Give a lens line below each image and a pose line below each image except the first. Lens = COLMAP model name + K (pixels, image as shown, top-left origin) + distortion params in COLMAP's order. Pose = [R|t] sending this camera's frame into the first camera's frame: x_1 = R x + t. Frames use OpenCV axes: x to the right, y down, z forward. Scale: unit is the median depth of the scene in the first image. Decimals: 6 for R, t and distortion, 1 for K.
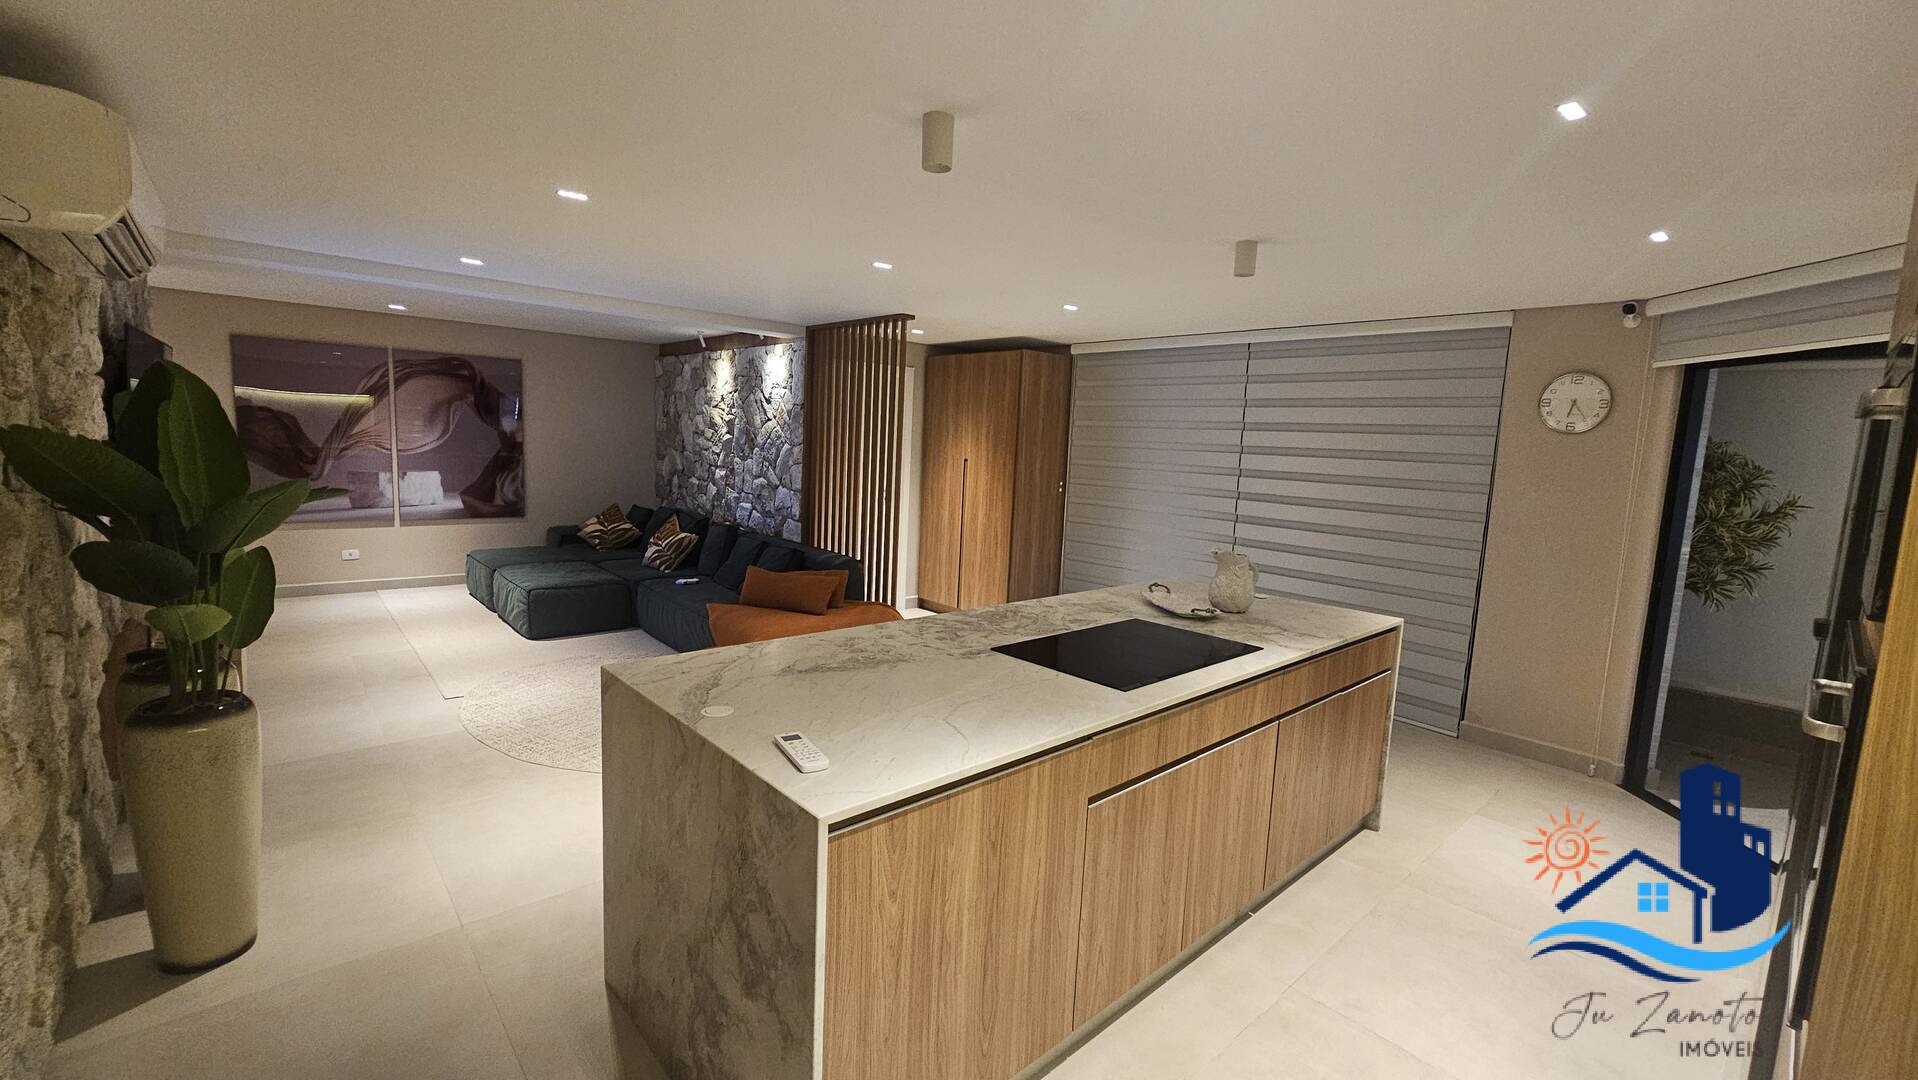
lens RADIAL K [[785.4, 0, 968.1], [0, 785.4, 539.9], [0, 0, 1]] dist [-0.009549, 0.001875]
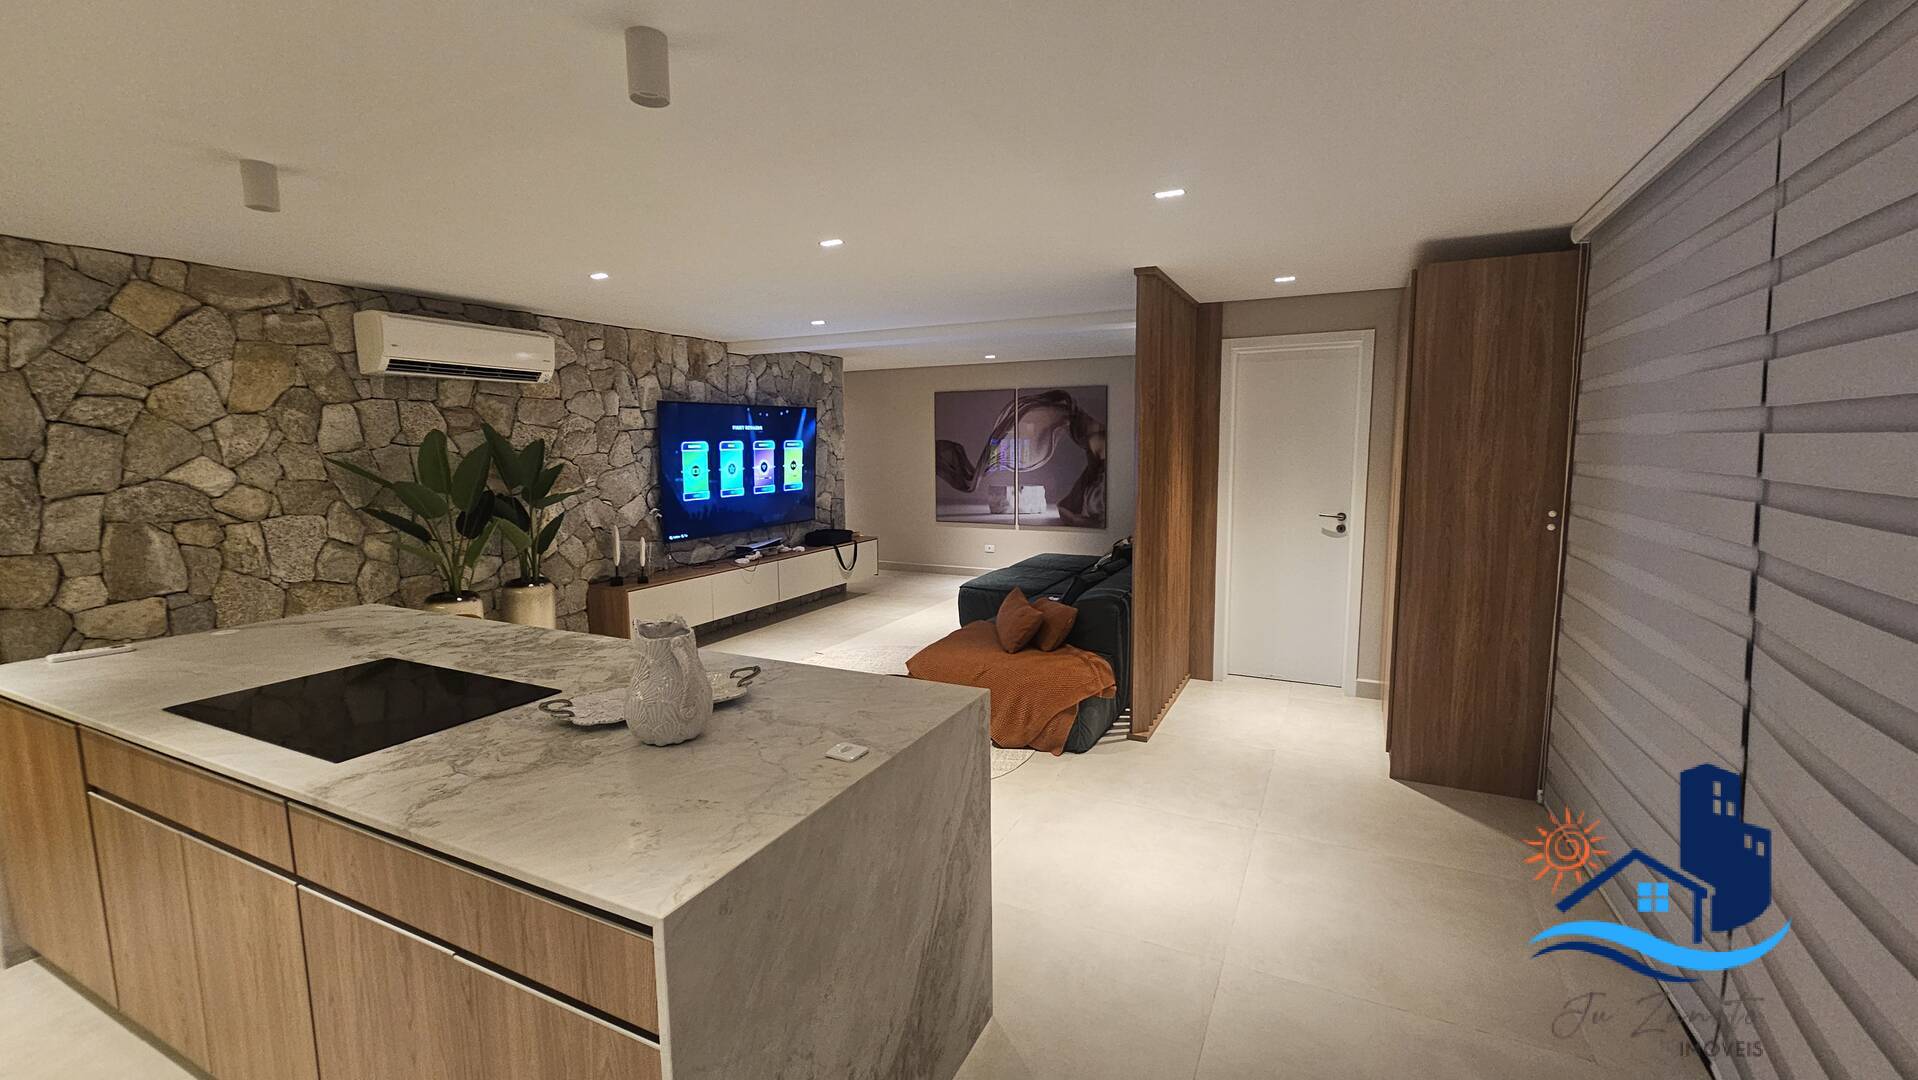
lens RADIAL K [[785.4, 0, 968.5], [0, 785.4, 536.2], [0, 0, 1]] dist [-0.009549, 0.001875]
pose [[0.367771, 0.061112, -0.927906, 0.430297], [-0.091109, 0.995406, 0.029447, -0.037872], [0.925442, 0.073710, 0.371649, 0.472558]]
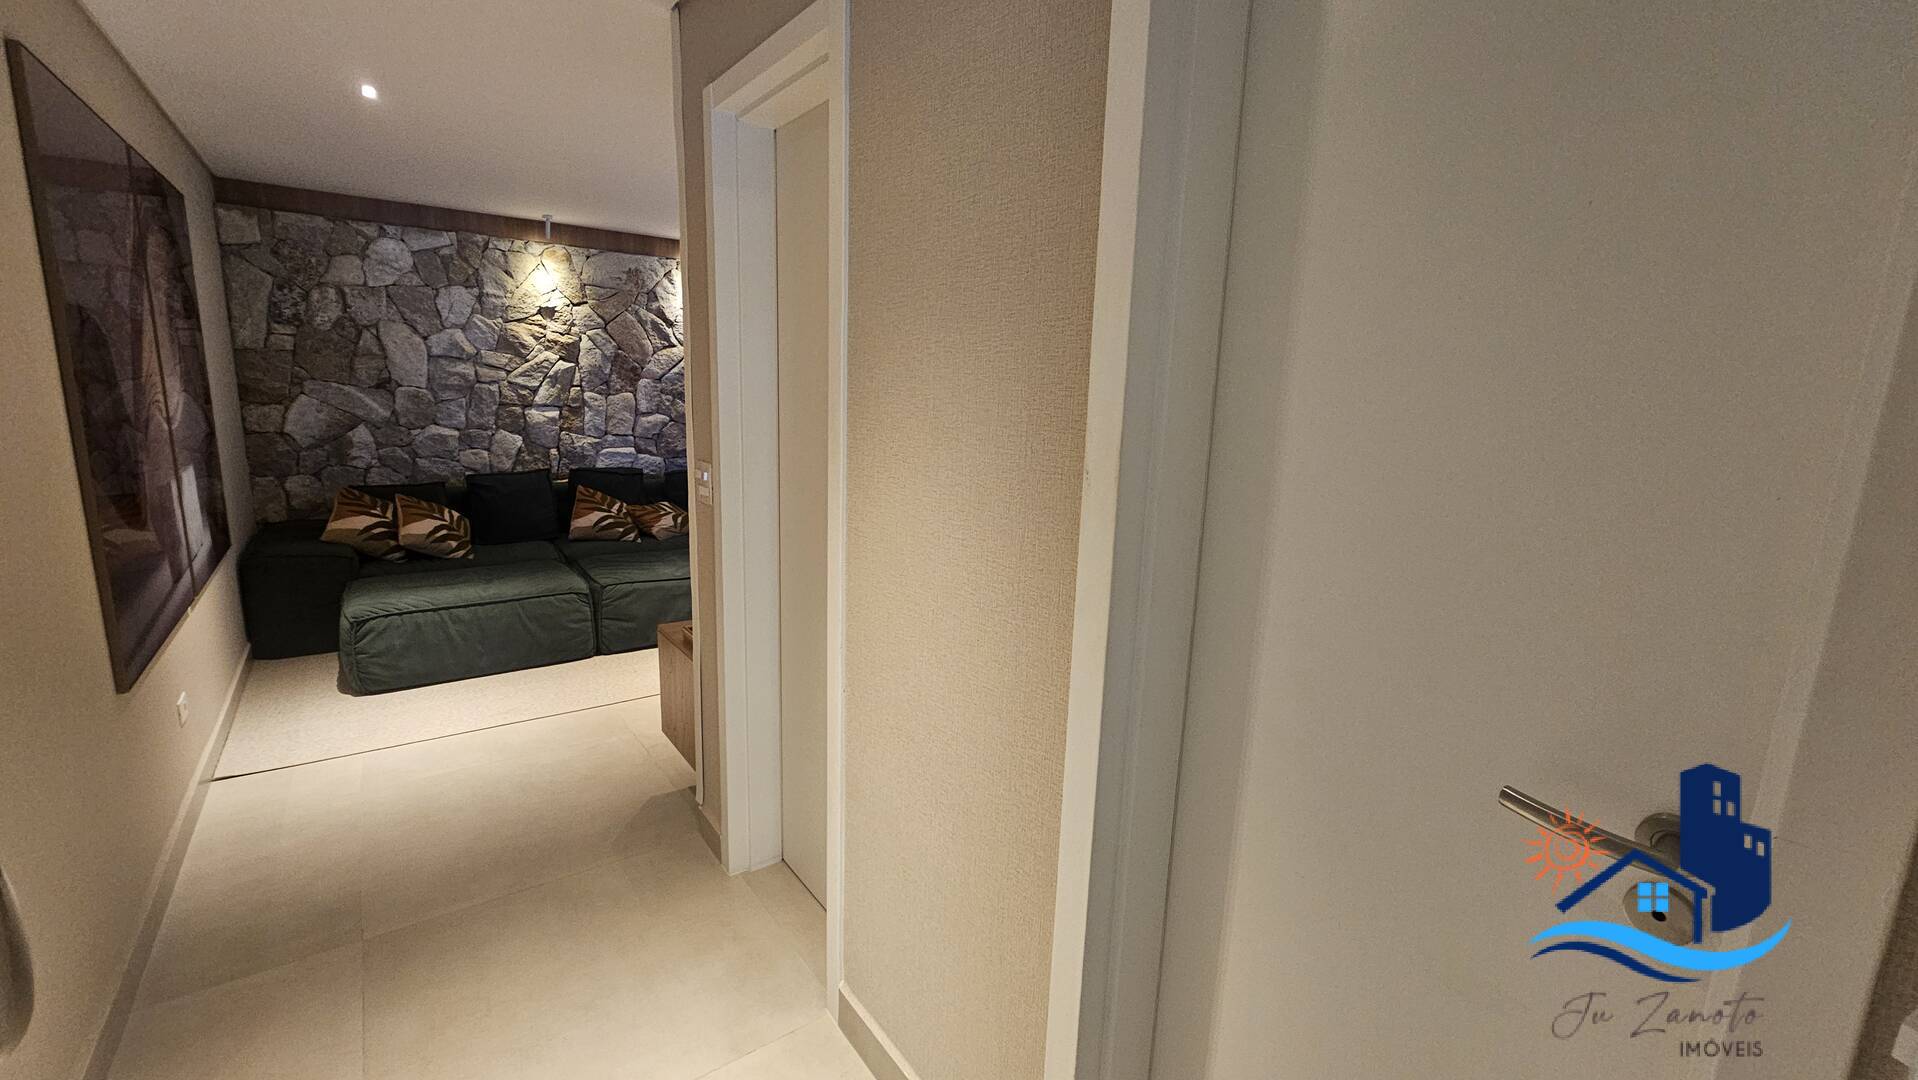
lens RADIAL K [[785.4, 0, 968.2], [0, 785.4, 534.7], [0, 0, 1]] dist [-0.009549, 0.001875]
pose [[0.092373, -0.229360, 0.968948, -1.099148], [0.094777, 0.970716, 0.220743, -0.108575], [-0.991204, 0.071443, 0.111406, 0.579659]]
